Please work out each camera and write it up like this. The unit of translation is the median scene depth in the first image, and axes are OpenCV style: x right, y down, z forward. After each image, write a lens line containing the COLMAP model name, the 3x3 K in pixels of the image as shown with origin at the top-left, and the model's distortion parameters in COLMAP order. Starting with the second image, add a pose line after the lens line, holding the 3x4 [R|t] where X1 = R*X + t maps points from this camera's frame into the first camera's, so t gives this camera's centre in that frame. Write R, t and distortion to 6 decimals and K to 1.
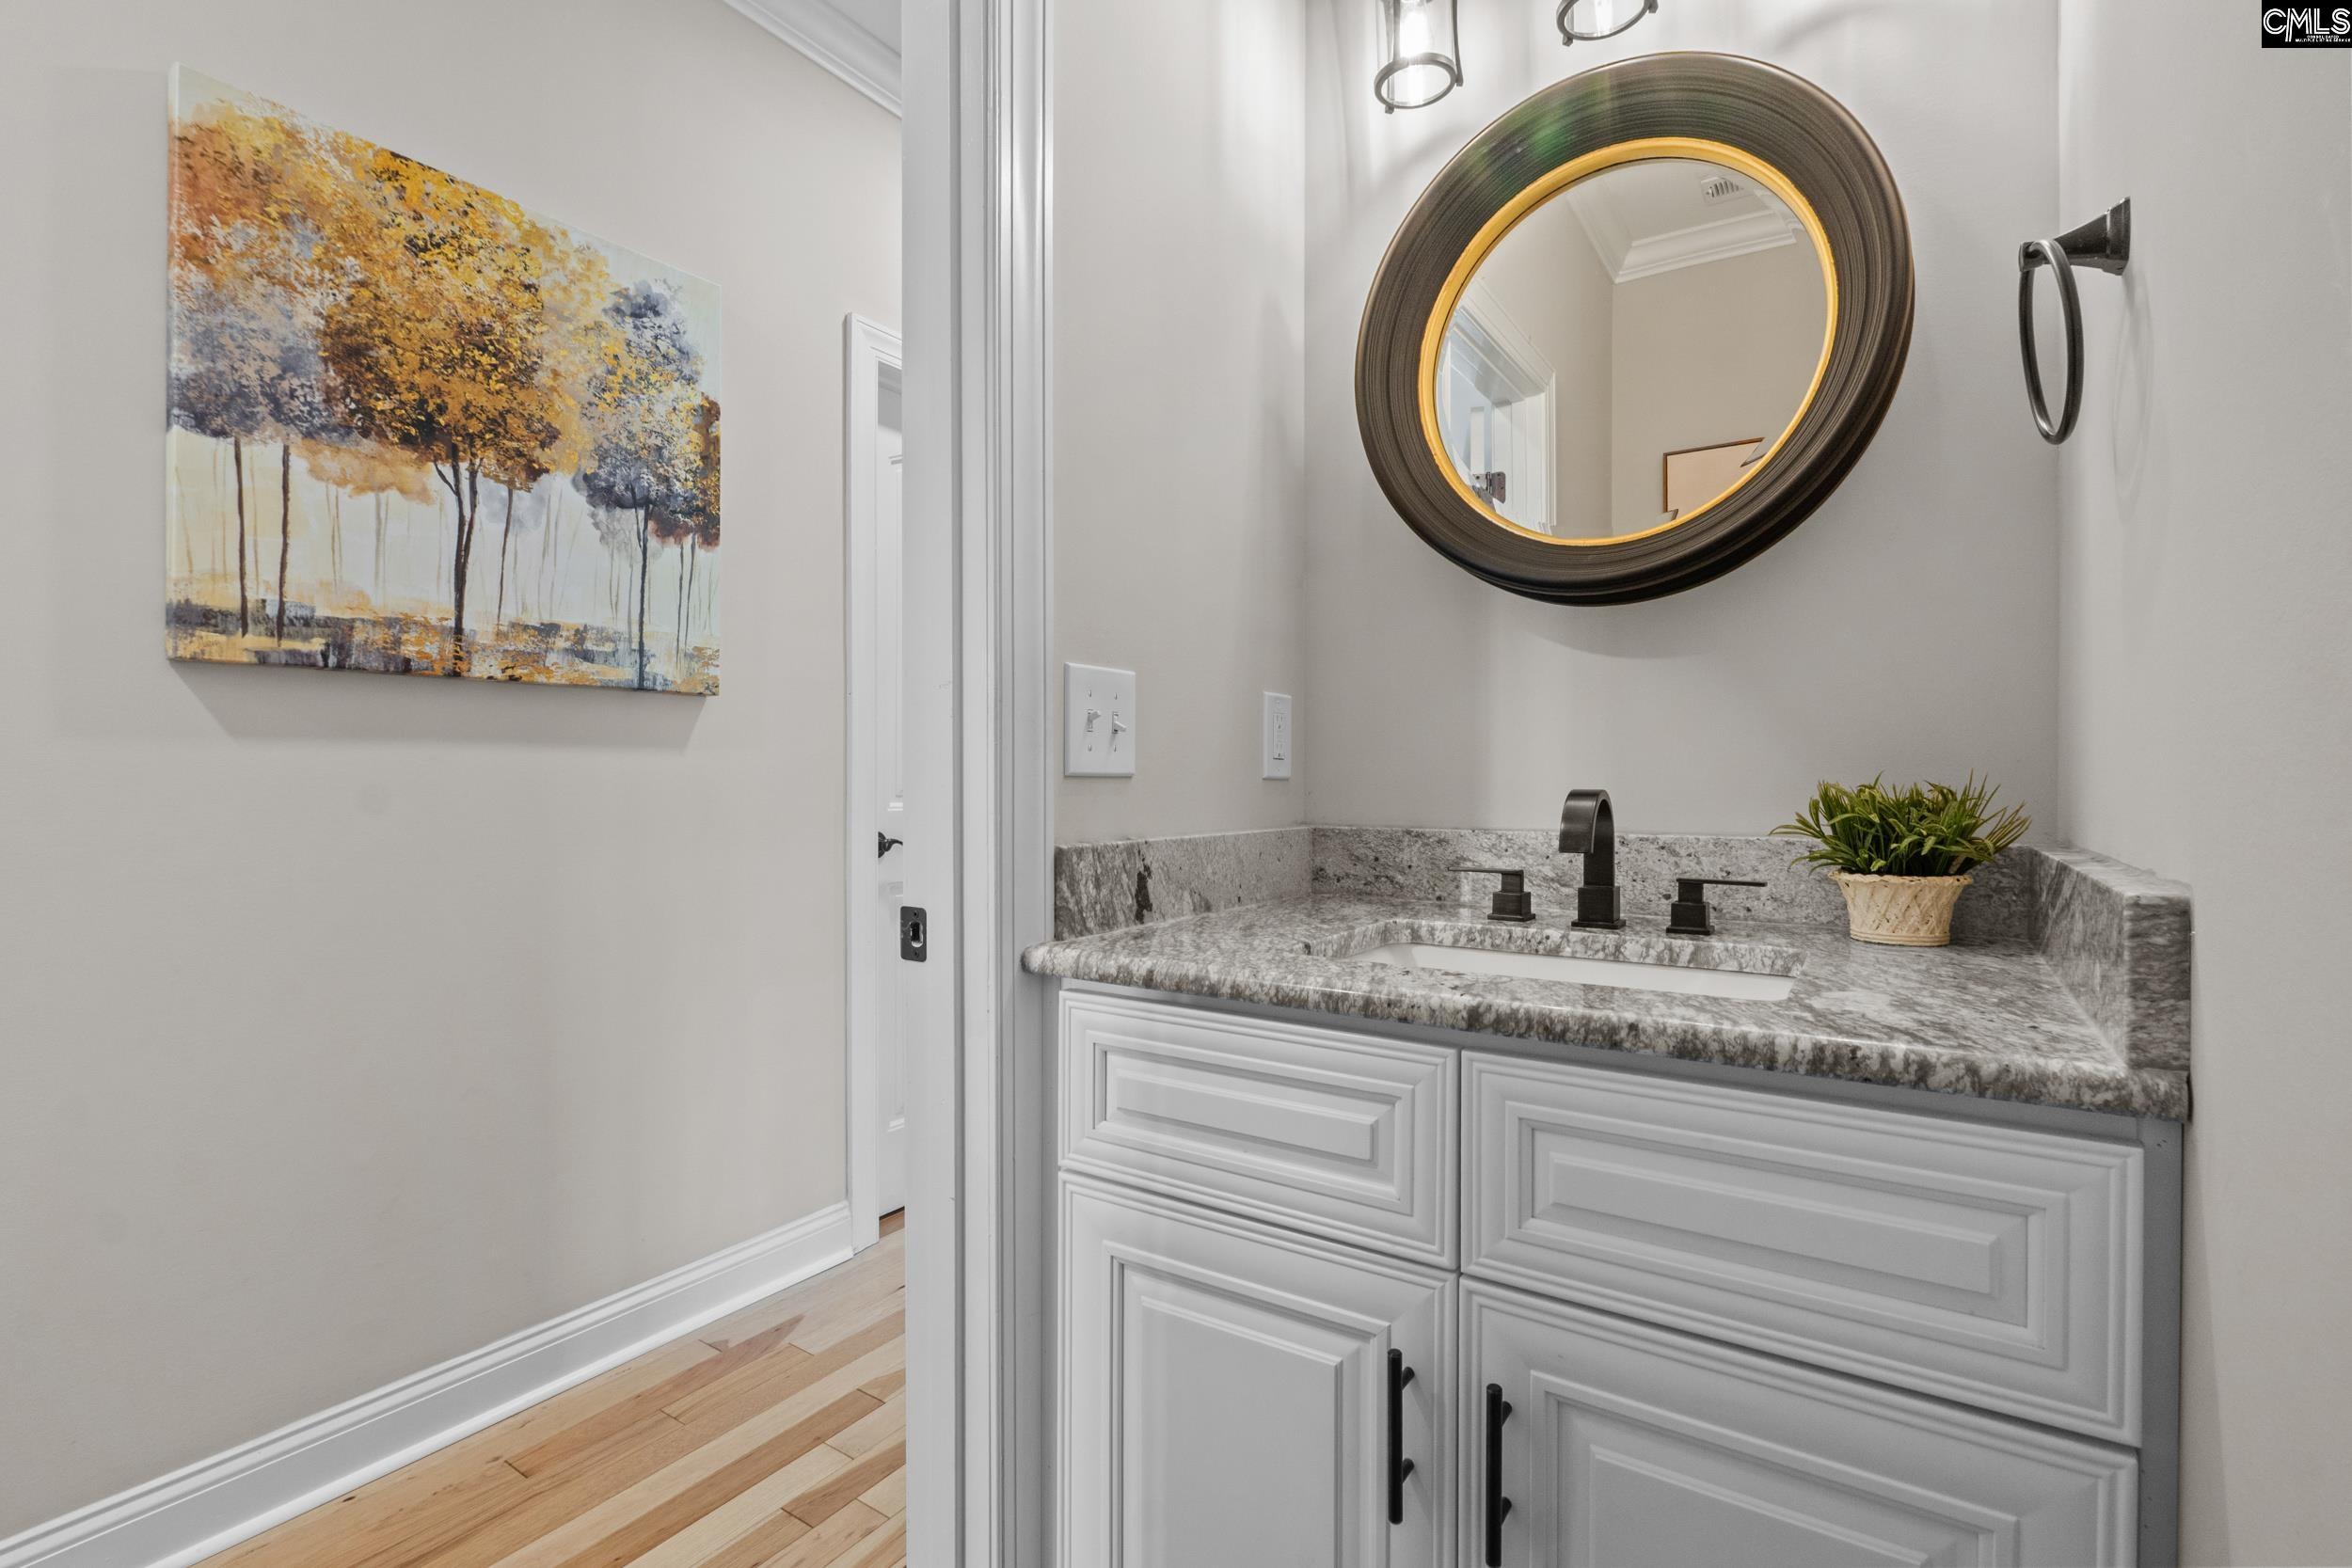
lens RADIAL K [[1083.7, 0, 1175.6], [0, 1083.7, 783.7], [0, 0, 1]] dist [-0.000381, -0.000040]
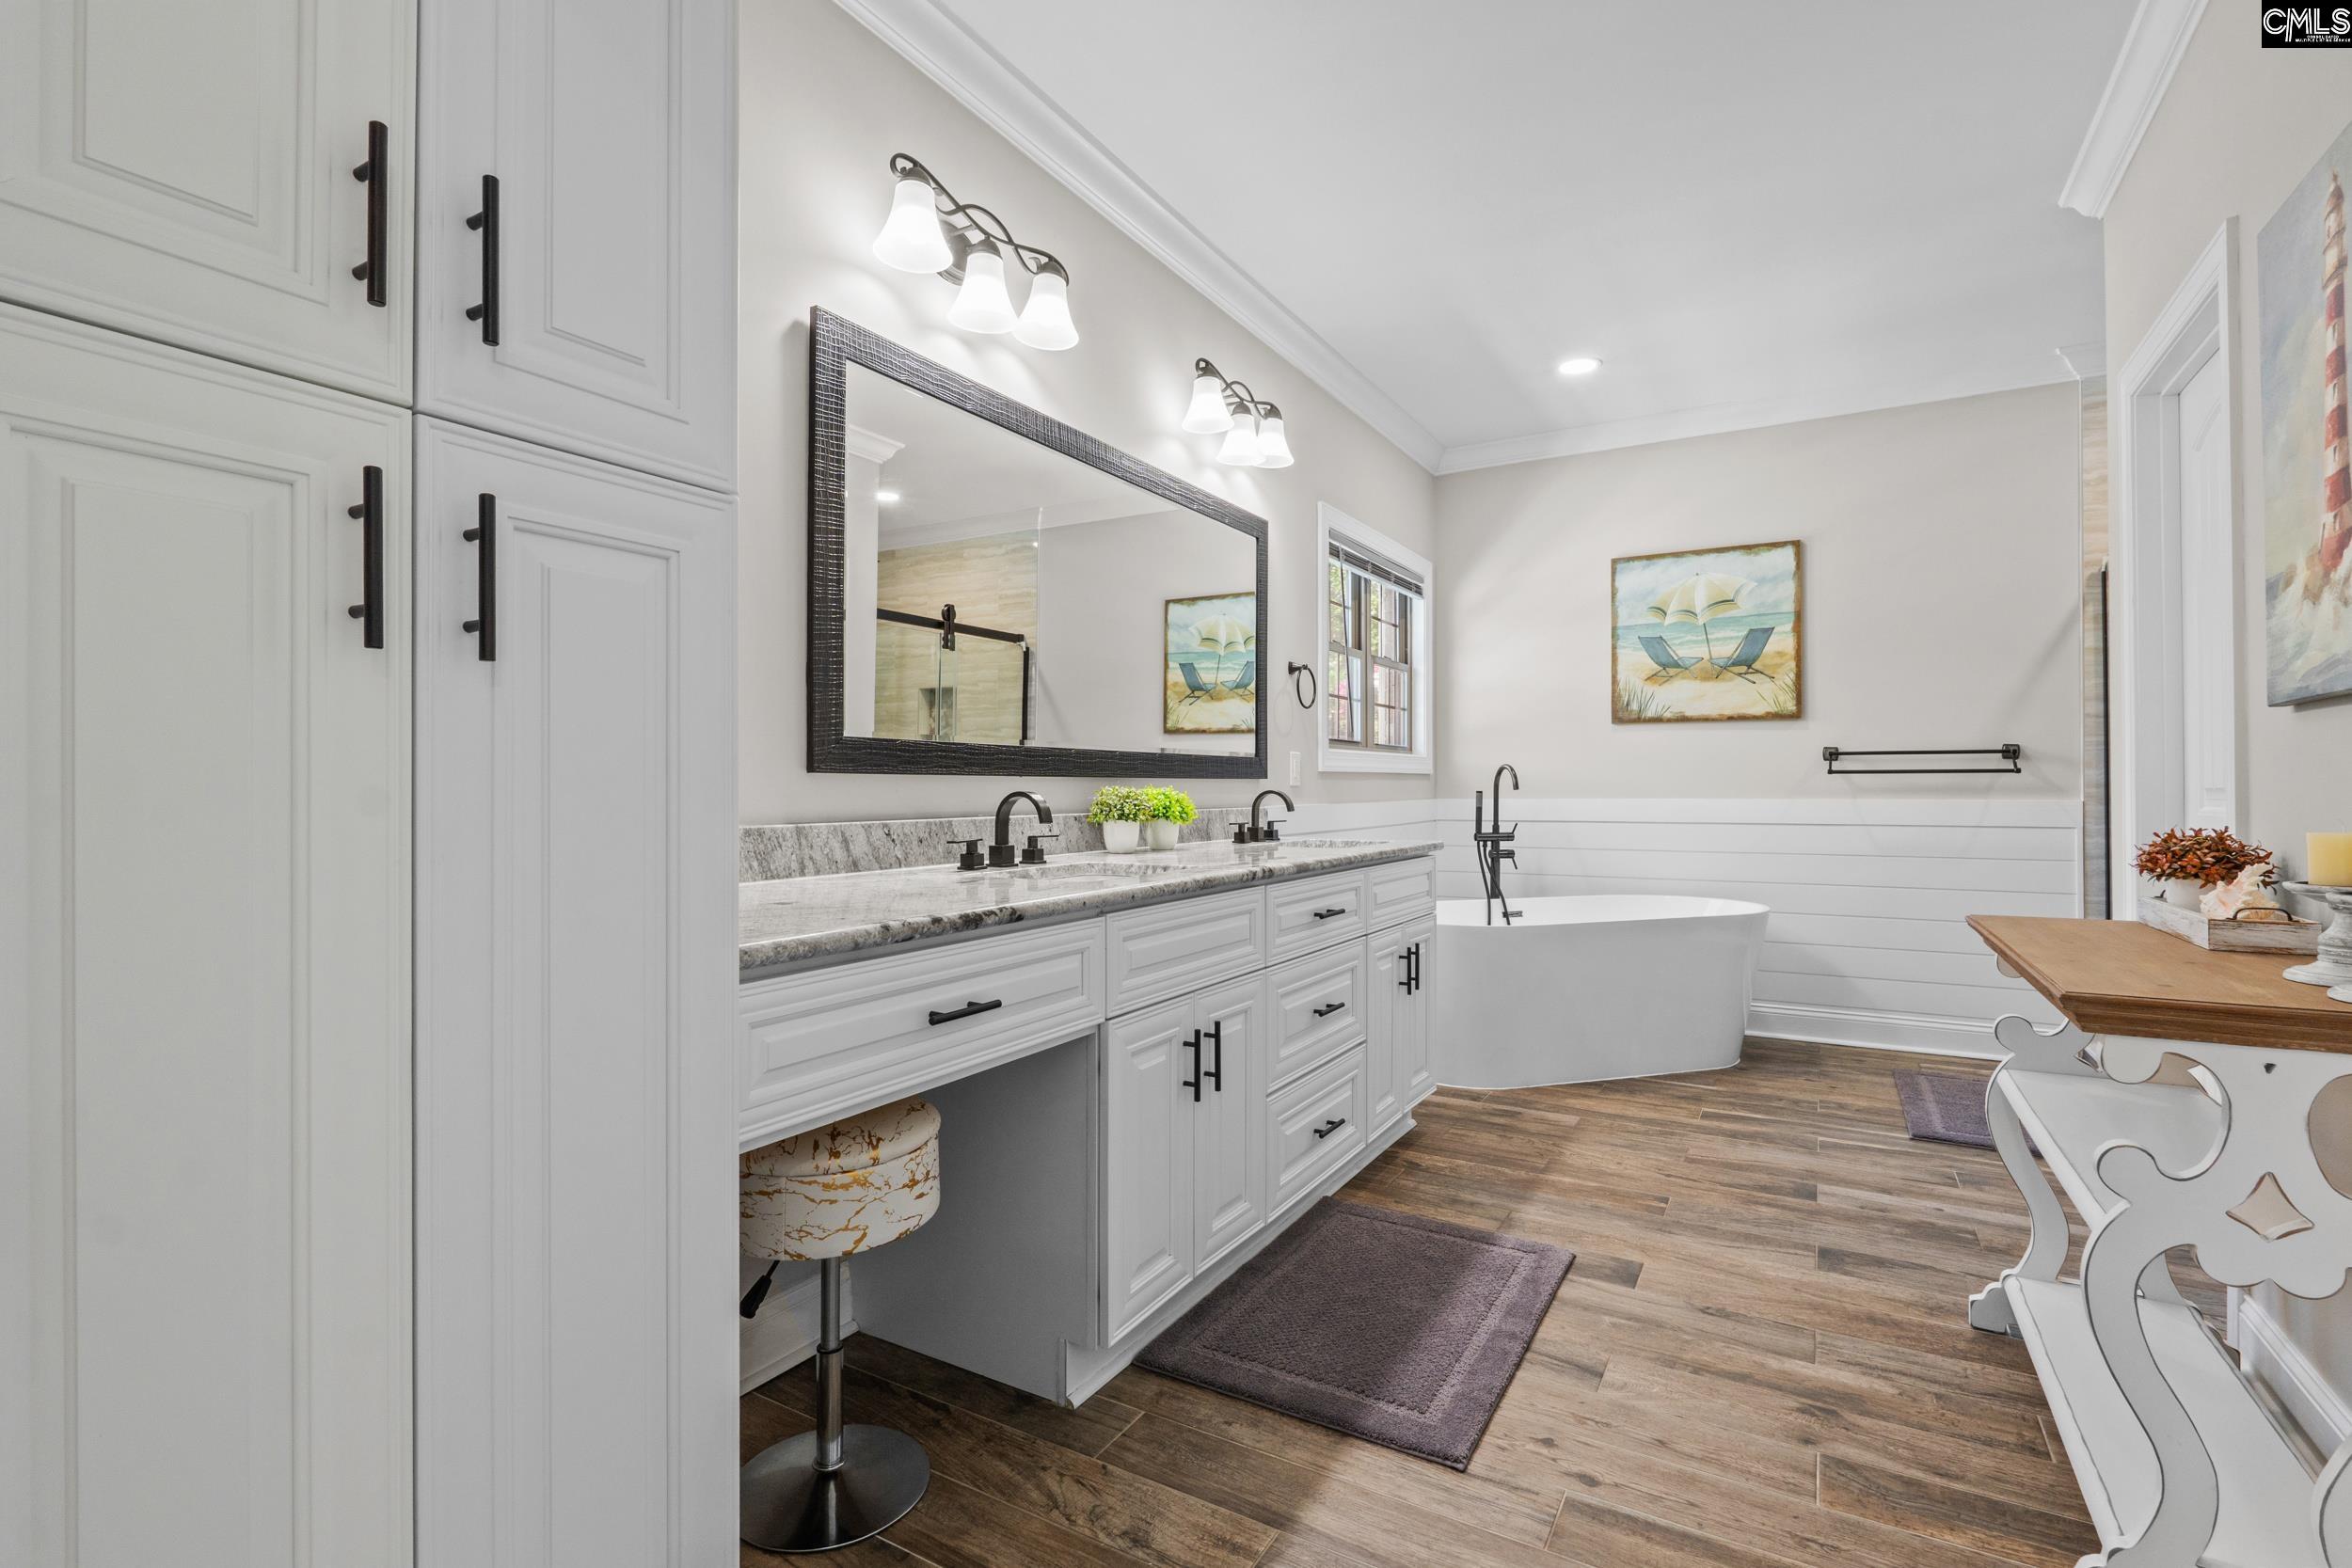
lens RADIAL K [[1083.7, 0, 1176.9], [0, 1083.7, 780.9], [0, 0, 1]] dist [-0.000381, -0.000040]
pose [[-0.045840, 0.002194, 0.998946, -1.577439], [0.002329, 0.999995, -0.002090, -0.012262], [-0.998946, 0.002230, -0.045845, 0.812214]]
